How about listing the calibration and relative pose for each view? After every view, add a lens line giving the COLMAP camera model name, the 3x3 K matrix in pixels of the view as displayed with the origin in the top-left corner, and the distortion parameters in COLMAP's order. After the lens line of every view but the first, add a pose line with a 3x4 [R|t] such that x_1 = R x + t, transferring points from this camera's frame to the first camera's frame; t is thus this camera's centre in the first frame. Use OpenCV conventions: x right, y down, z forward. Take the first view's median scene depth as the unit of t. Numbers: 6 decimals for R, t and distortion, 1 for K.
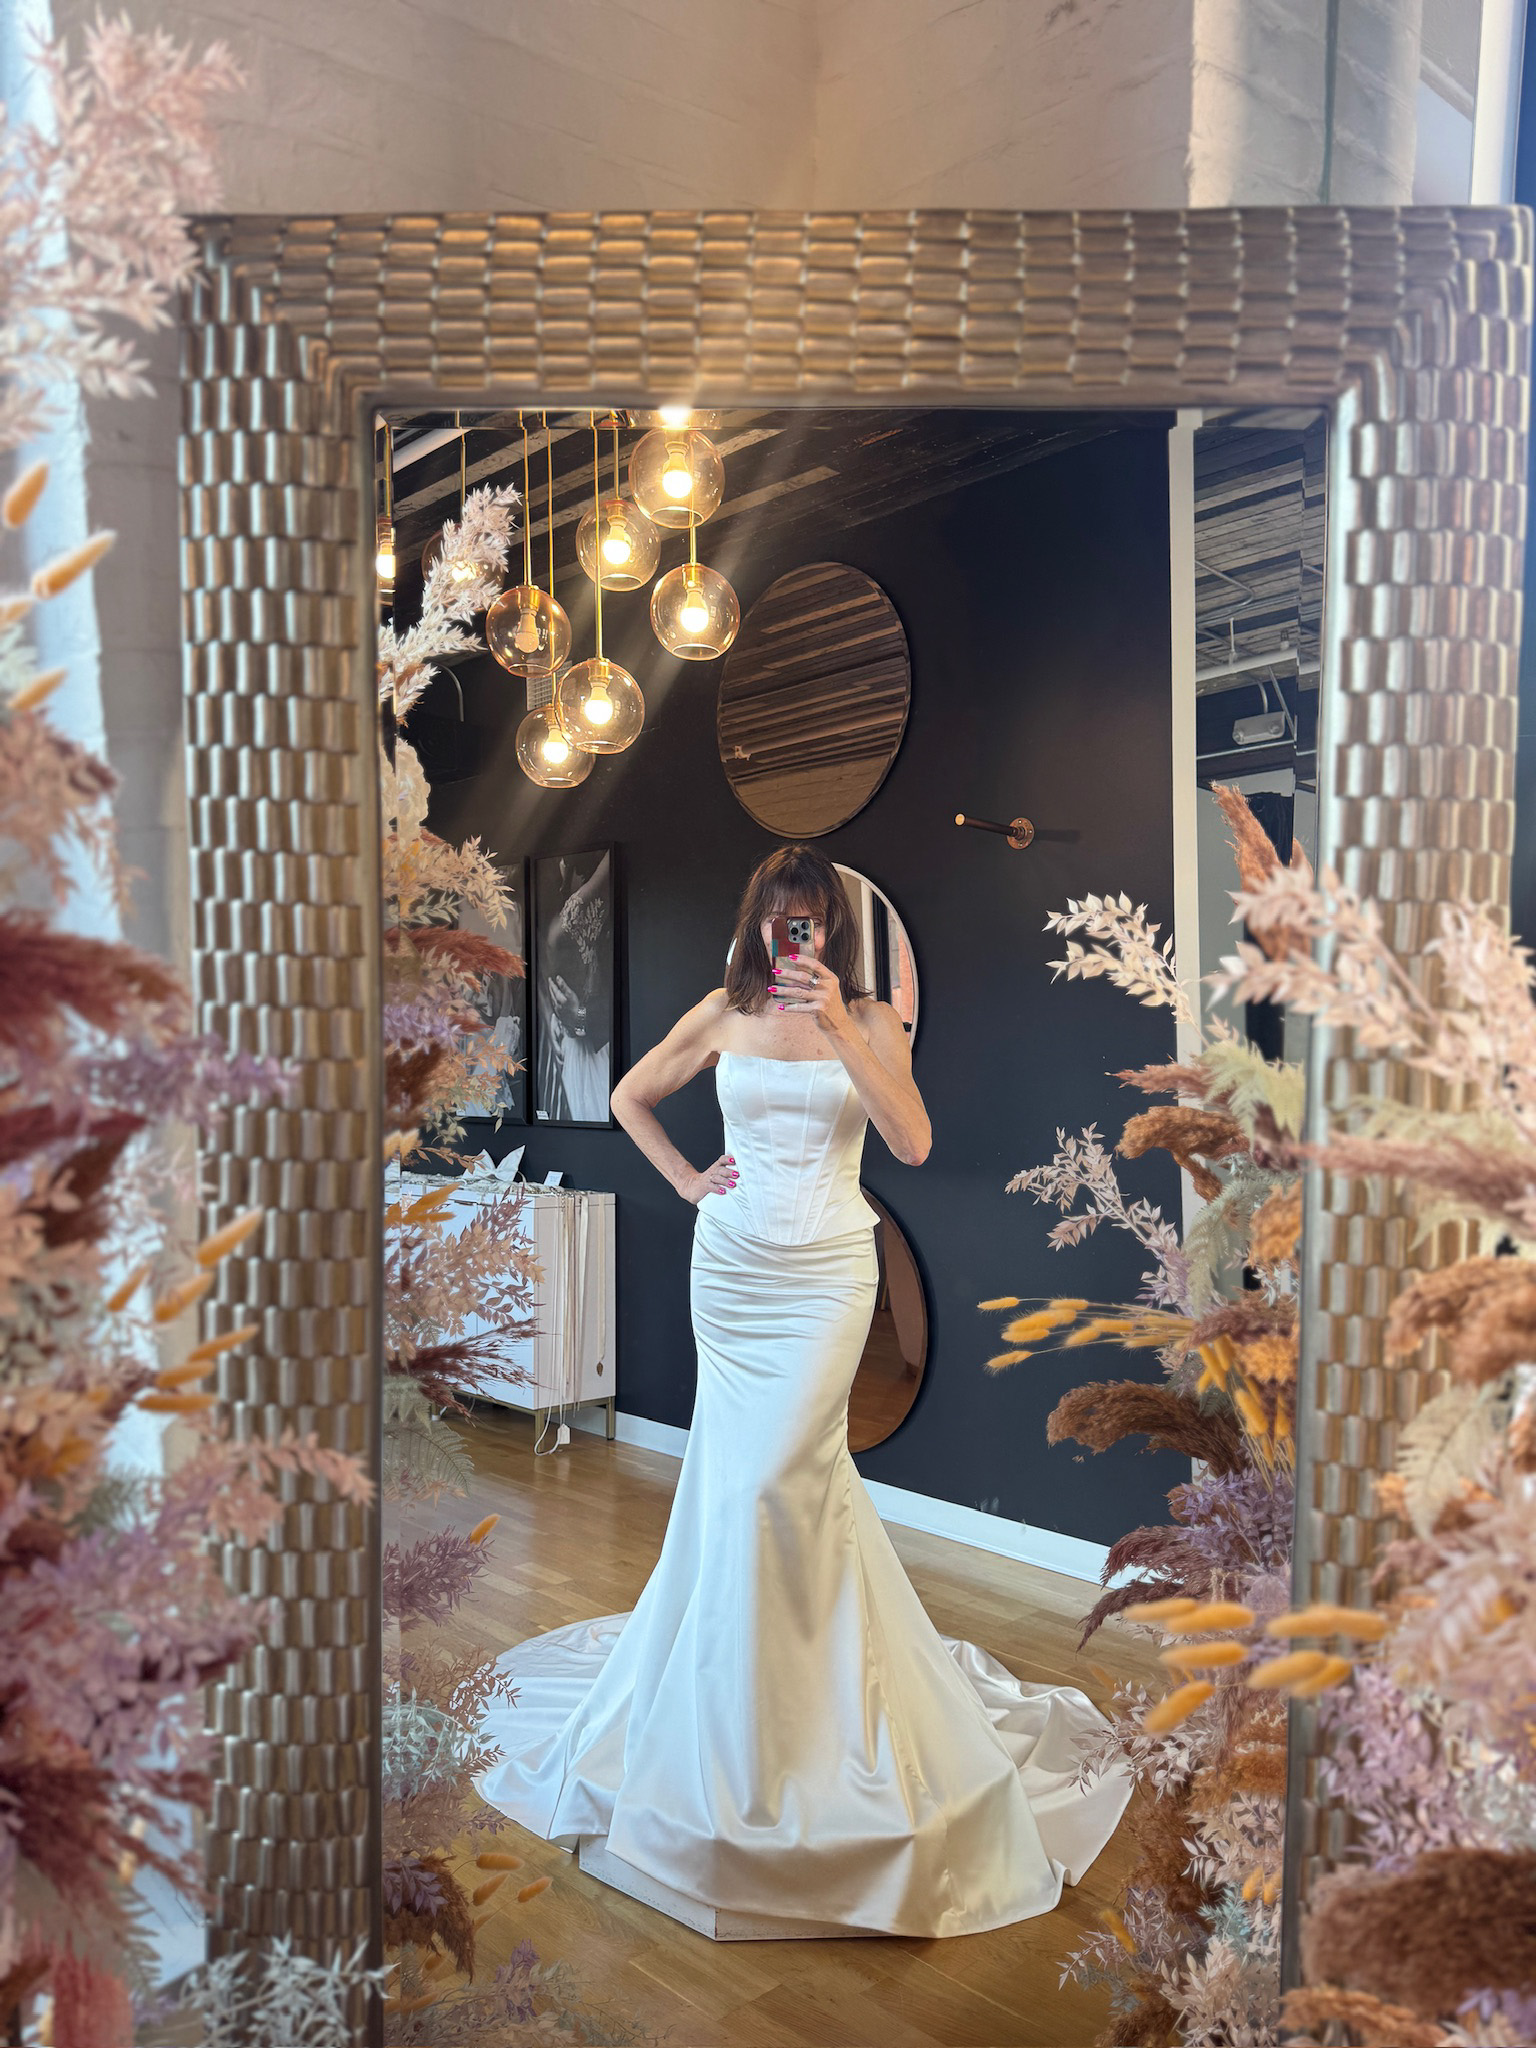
lens RADIAL K [[1434.5, 0, 790.7], [0, 1434.5, 1024.3], [0, 0, 1]] dist [-0.033572, 0.004063]
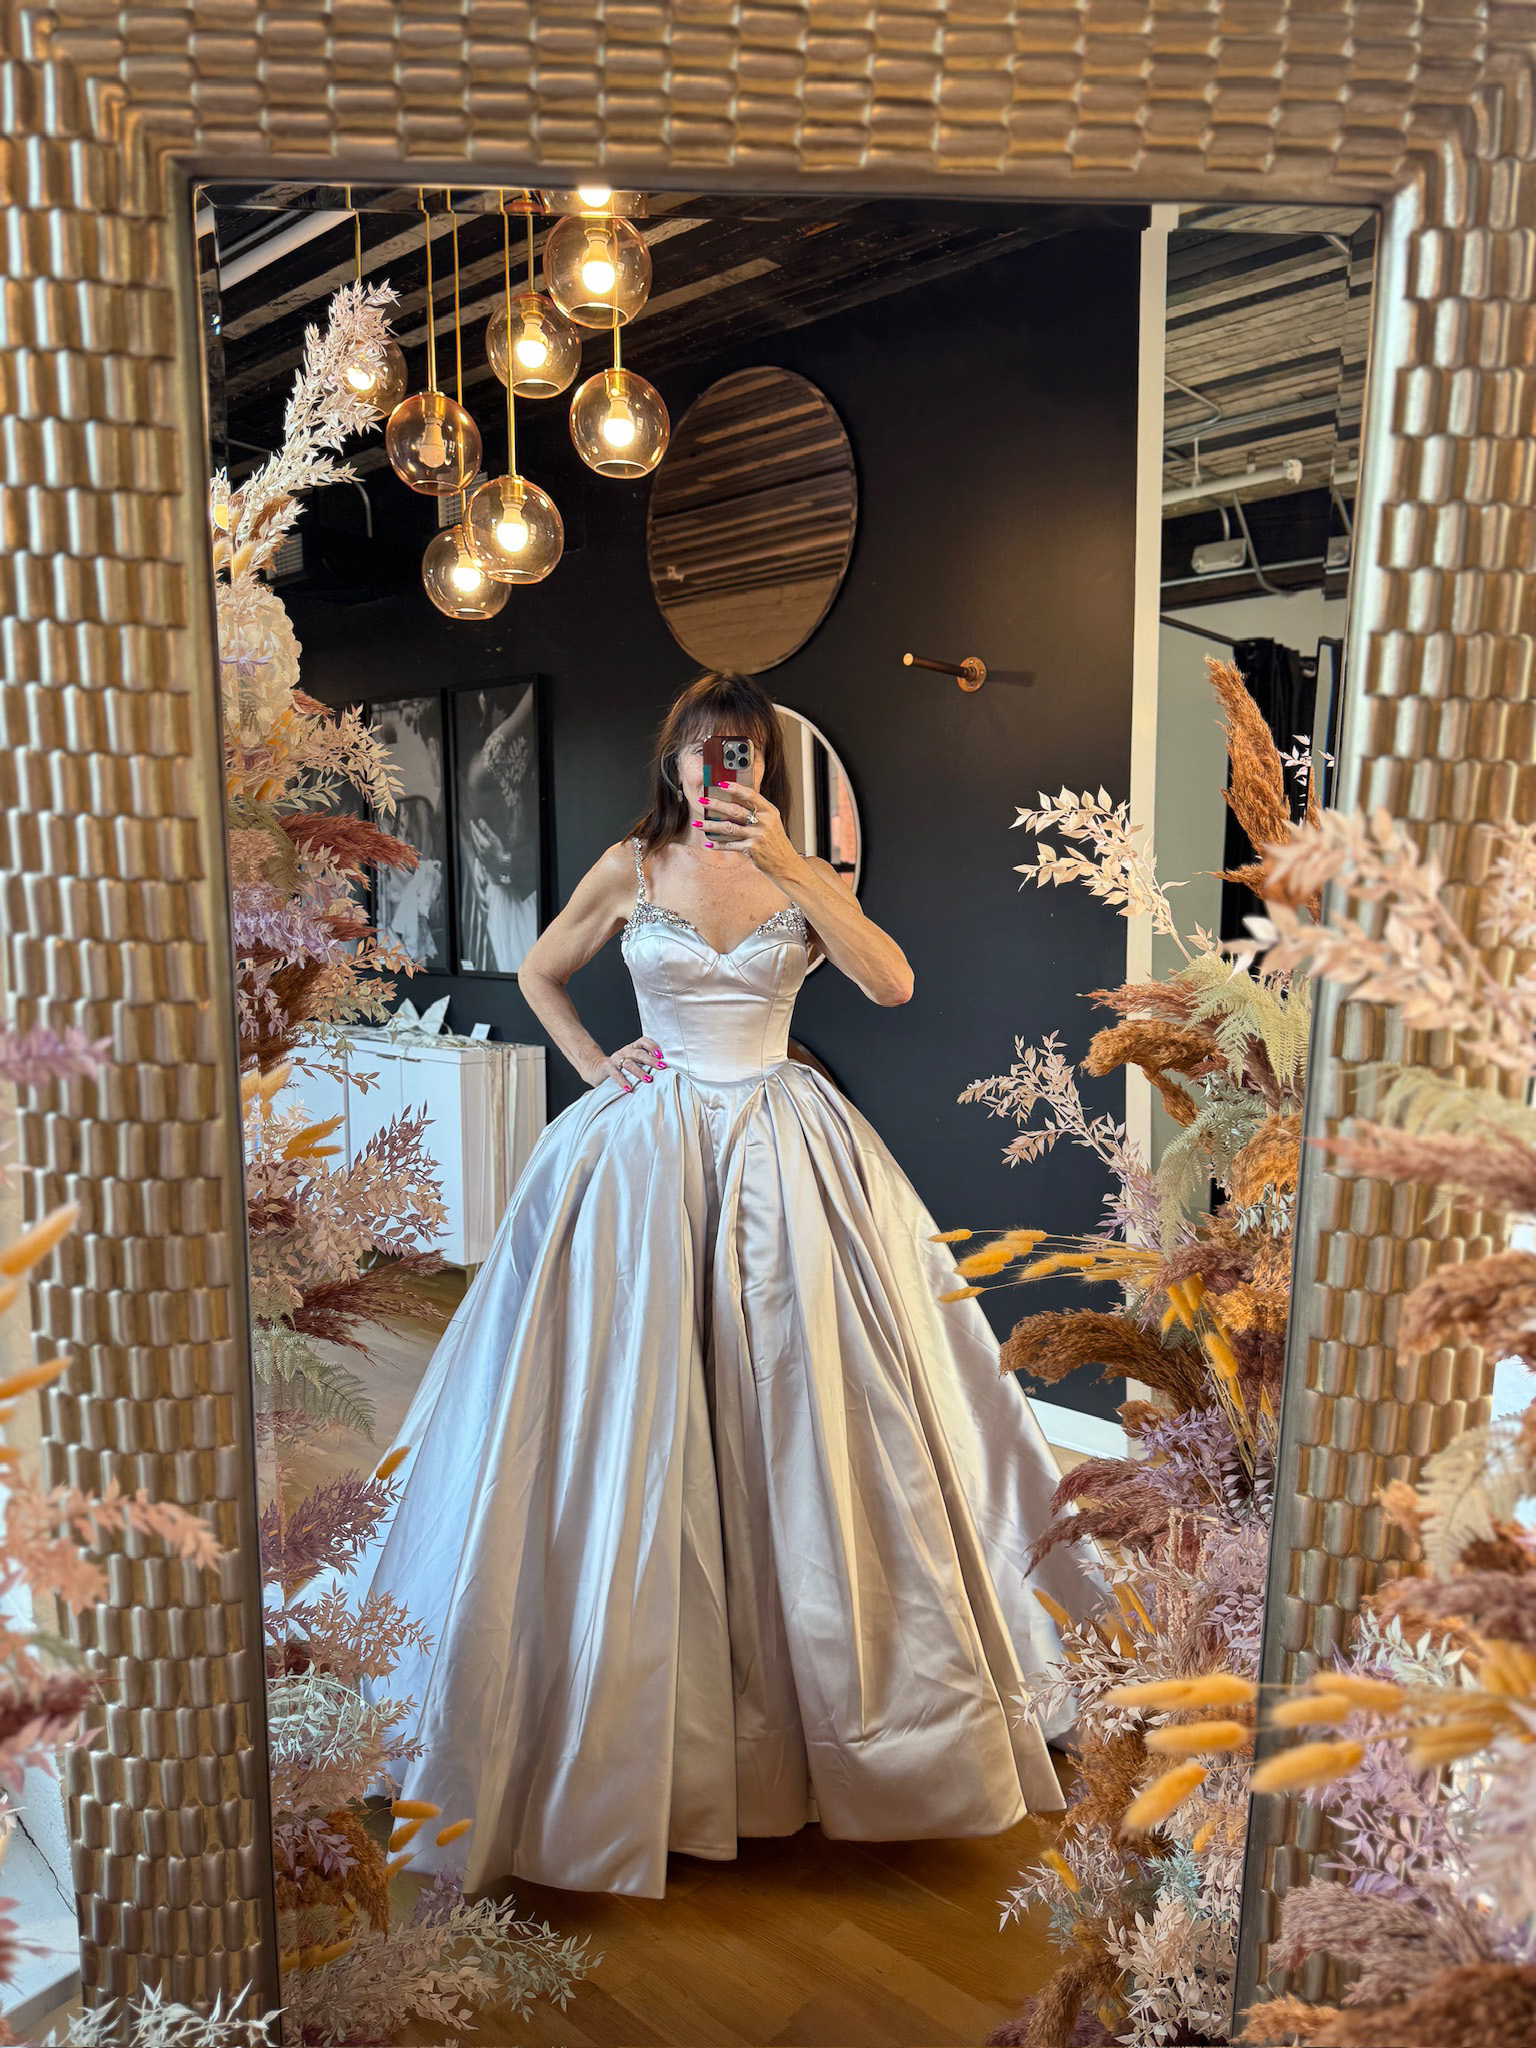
lens RADIAL K [[1434.5, 0, 790.7], [0, 1434.5, 1024.3], [0, 0, 1]] dist [-0.033572, 0.004063]
pose [[0.999063, 0.000676, 0.043276, 0.004424], [-0.005985, 0.992429, 0.122672, -0.052258], [-0.042865, -0.122816, 0.991503, 0.120382]]
